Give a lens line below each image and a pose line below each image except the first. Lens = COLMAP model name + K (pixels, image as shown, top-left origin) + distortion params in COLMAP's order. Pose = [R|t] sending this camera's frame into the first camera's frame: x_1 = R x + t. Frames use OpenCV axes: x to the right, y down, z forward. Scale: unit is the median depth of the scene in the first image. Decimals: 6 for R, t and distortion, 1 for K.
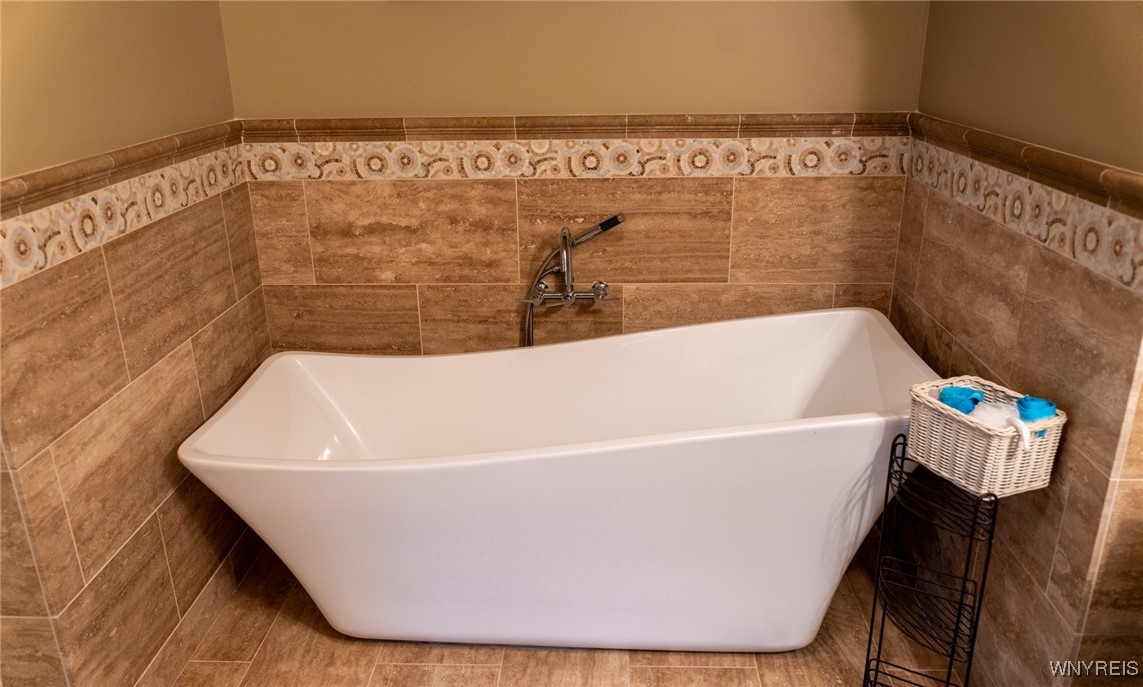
lens RADIAL K [[910.1, 0, 568.4], [0, 910.1, 383.8], [0, 0, 1]] dist [-0.008671, 0.010662]
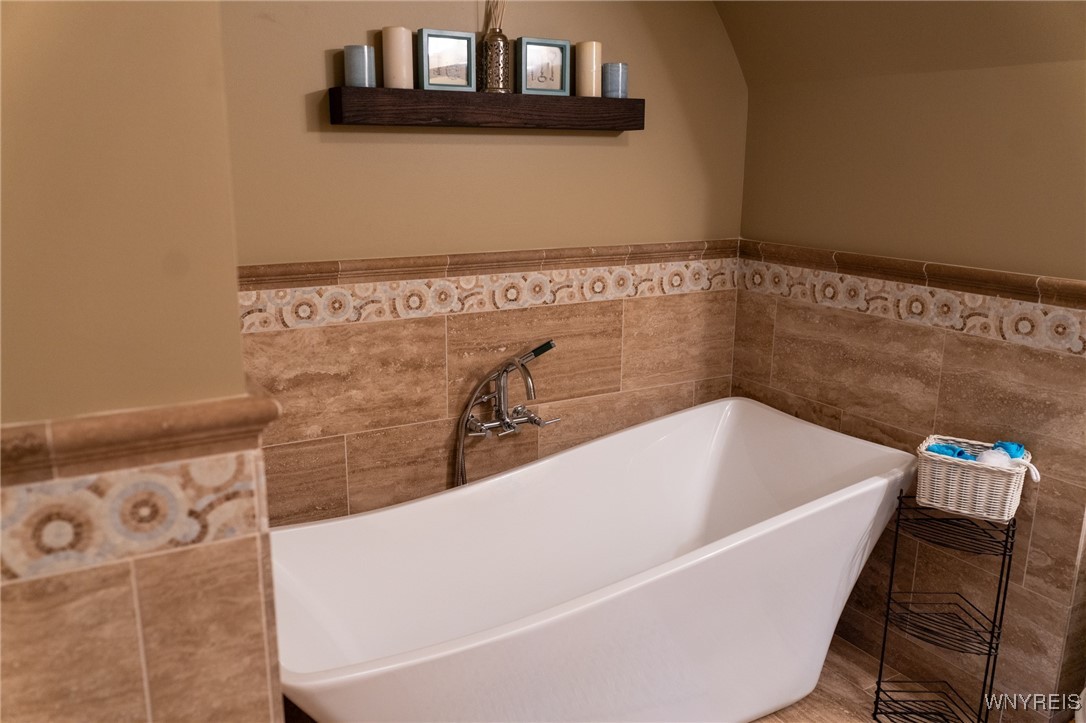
lens RADIAL K [[863.7, 0, 542.9], [0, 863.7, 361.9], [0, 0, 1]] dist [-0.007265, 0.002593]
pose [[0.843170, -0.105349, 0.527225, -0.474976], [0.178294, 0.979914, -0.089334, -0.070884], [-0.507224, 0.169325, 0.845017, 0.151397]]
